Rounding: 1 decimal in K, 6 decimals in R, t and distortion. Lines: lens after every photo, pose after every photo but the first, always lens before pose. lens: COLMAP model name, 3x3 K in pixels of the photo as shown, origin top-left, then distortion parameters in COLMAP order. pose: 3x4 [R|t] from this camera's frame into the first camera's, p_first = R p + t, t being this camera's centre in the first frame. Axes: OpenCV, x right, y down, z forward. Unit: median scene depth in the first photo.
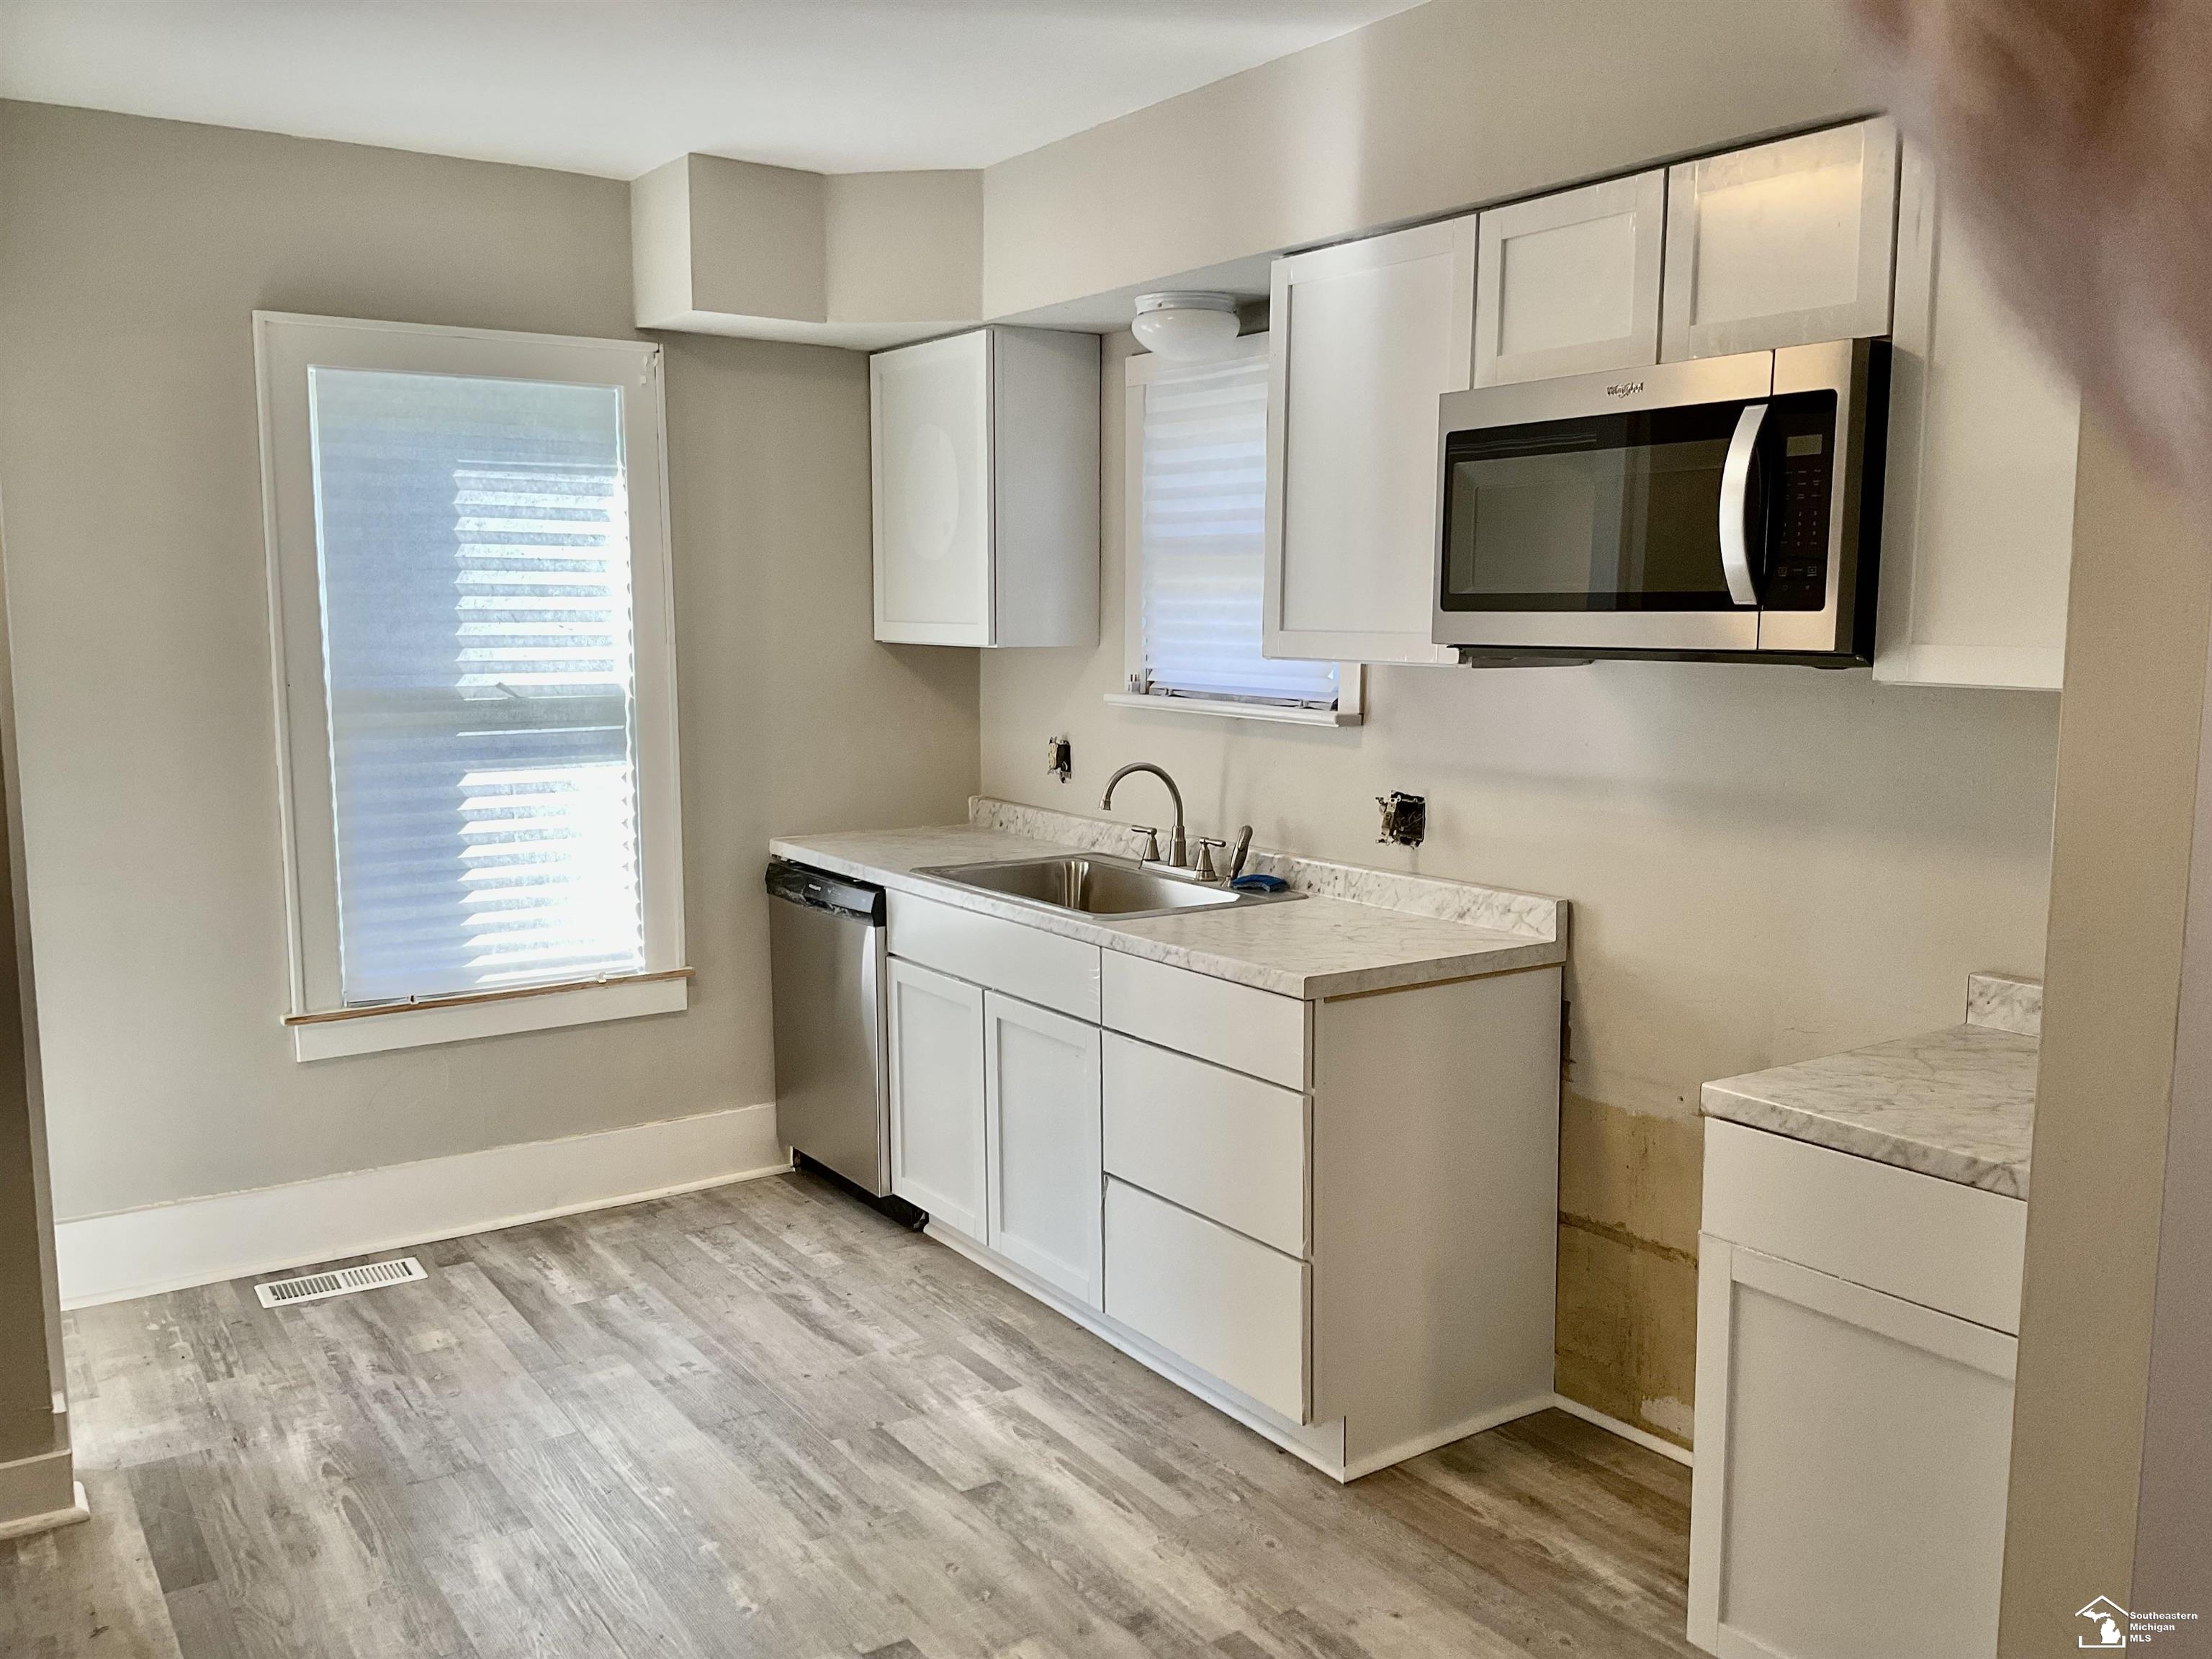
lens RADIAL K [[1810.6, 0, 1106.0], [0, 1810.6, 829.5], [0, 0, 1]] dist [0.118142, -0.244489]
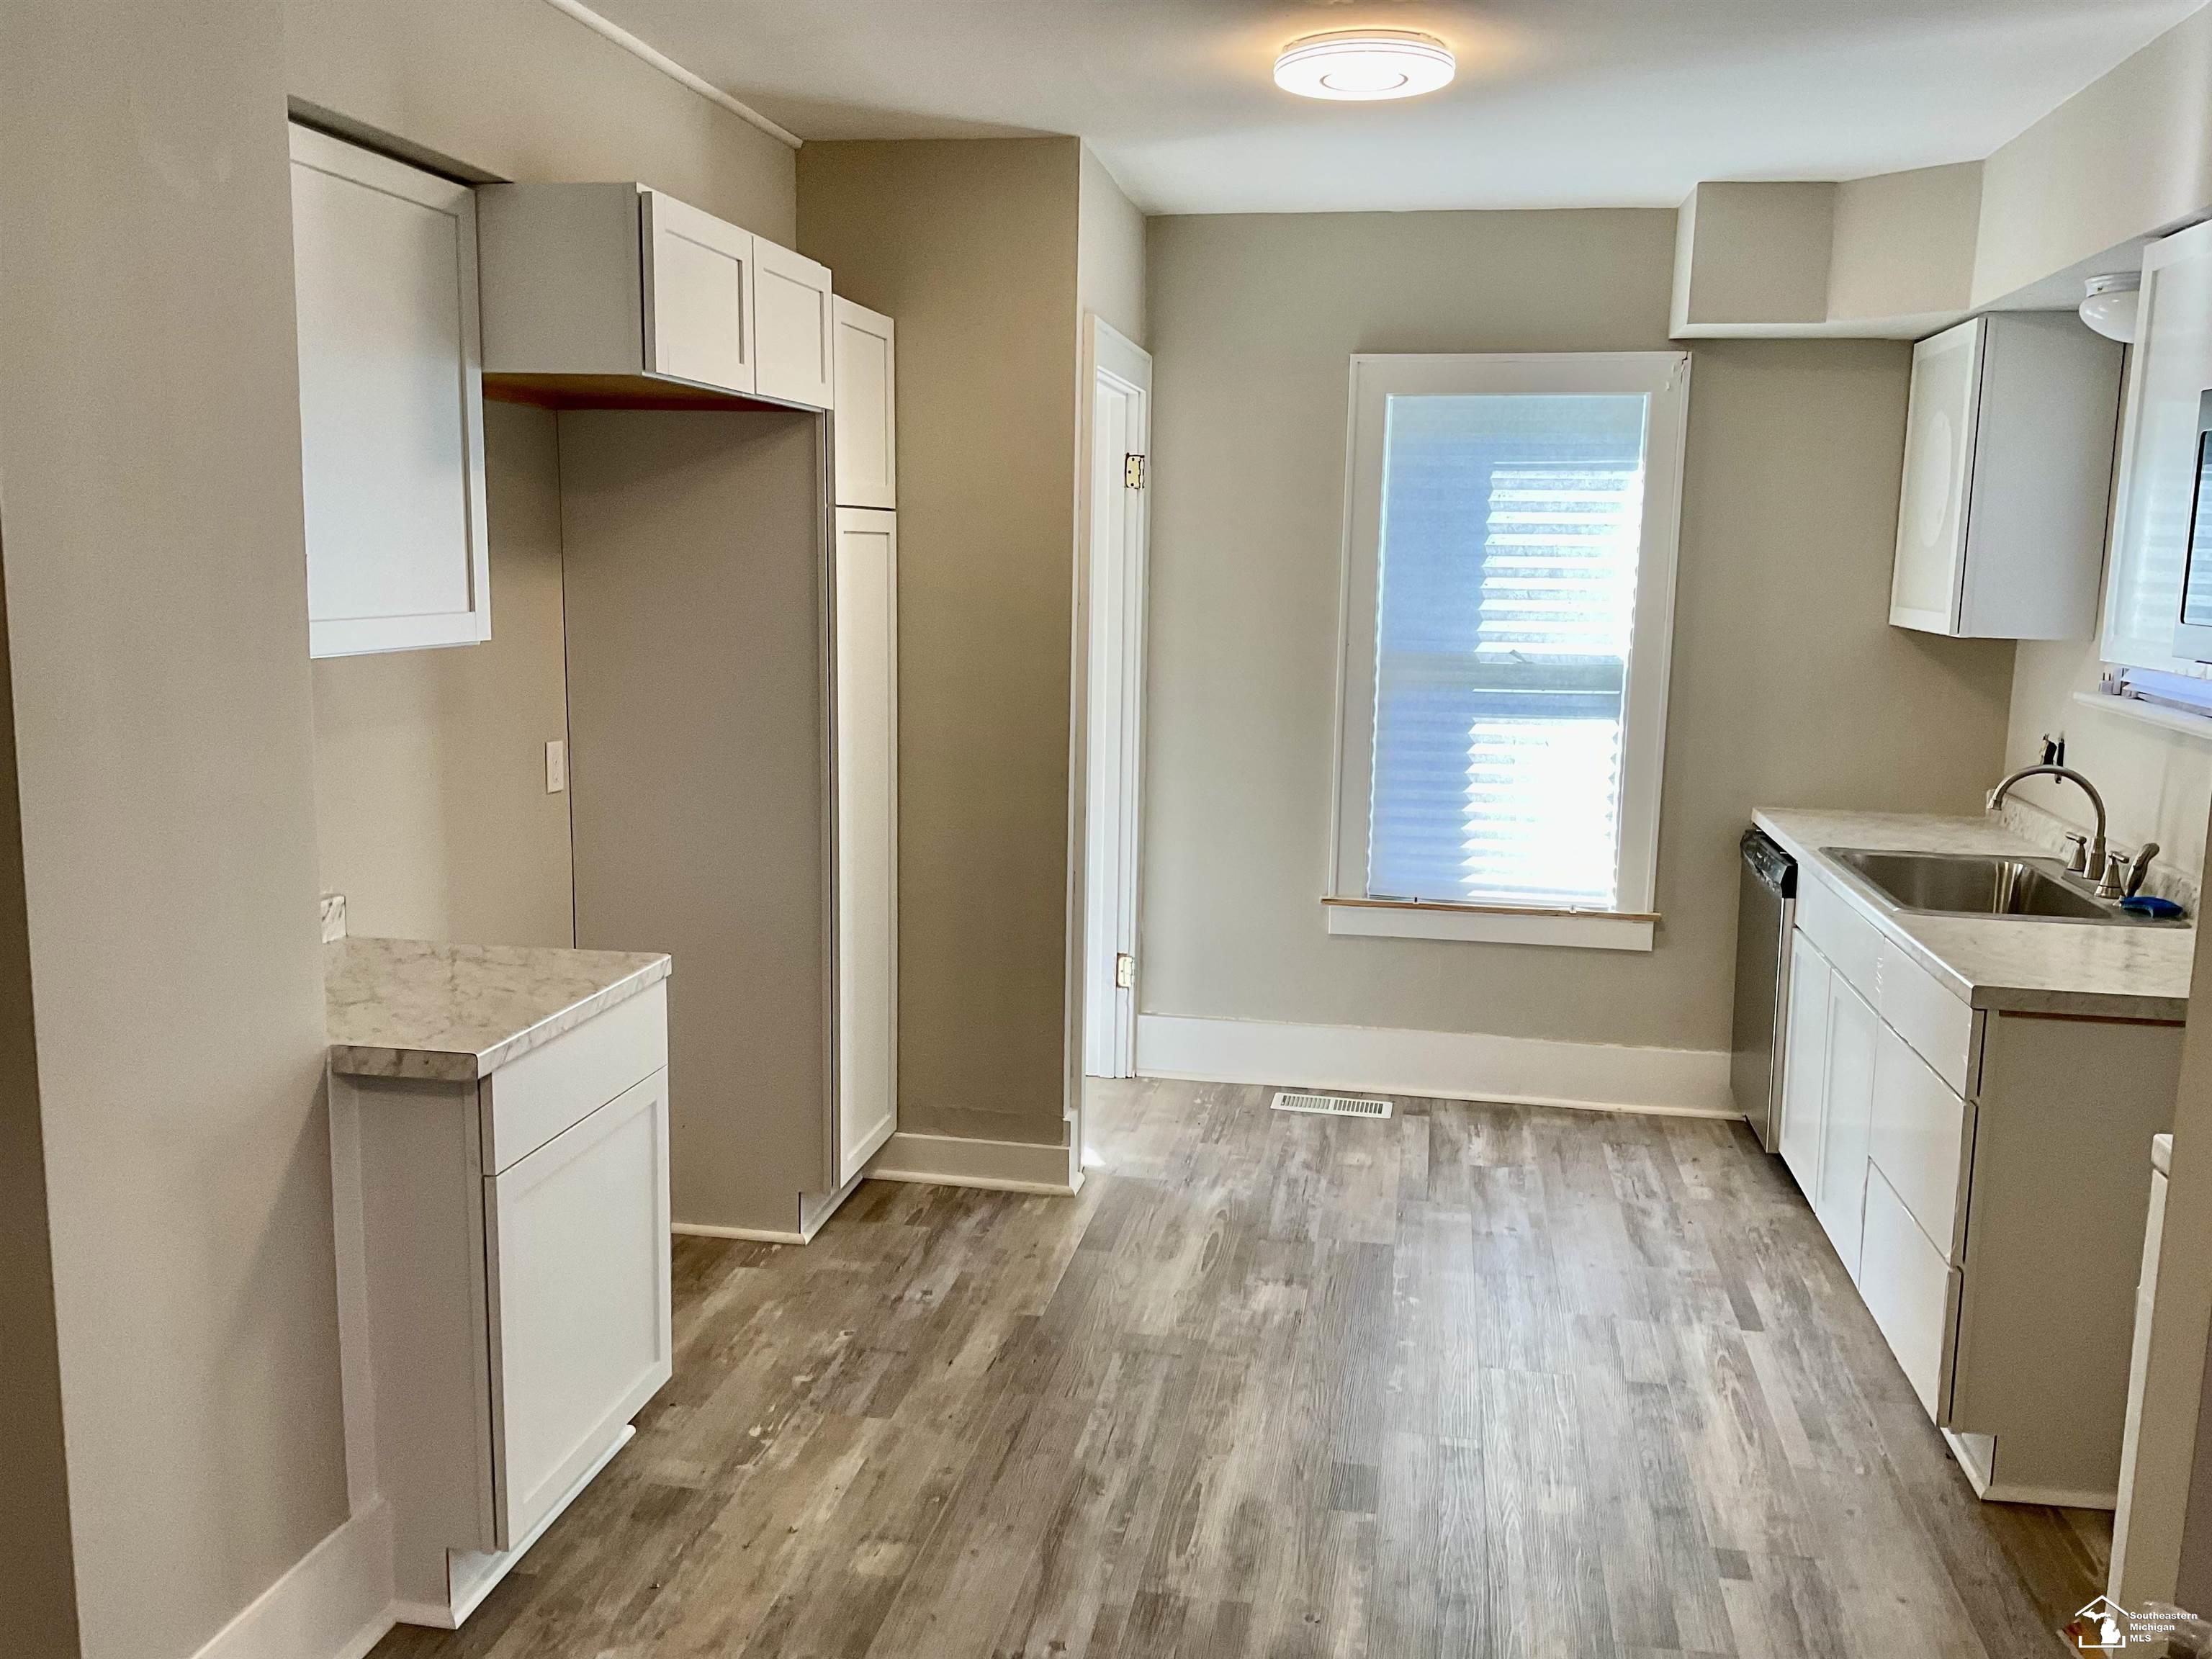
lens RADIAL K [[1810.6, 0, 1106.0], [0, 1810.6, 829.5], [0, 0, 1]] dist [0.118142, -0.244489]
pose [[0.709045, 0.119545, -0.694956, 0.328743], [-0.104642, 0.992451, 0.063957, -0.012396], [0.697356, 0.027373, 0.716202, -0.036950]]
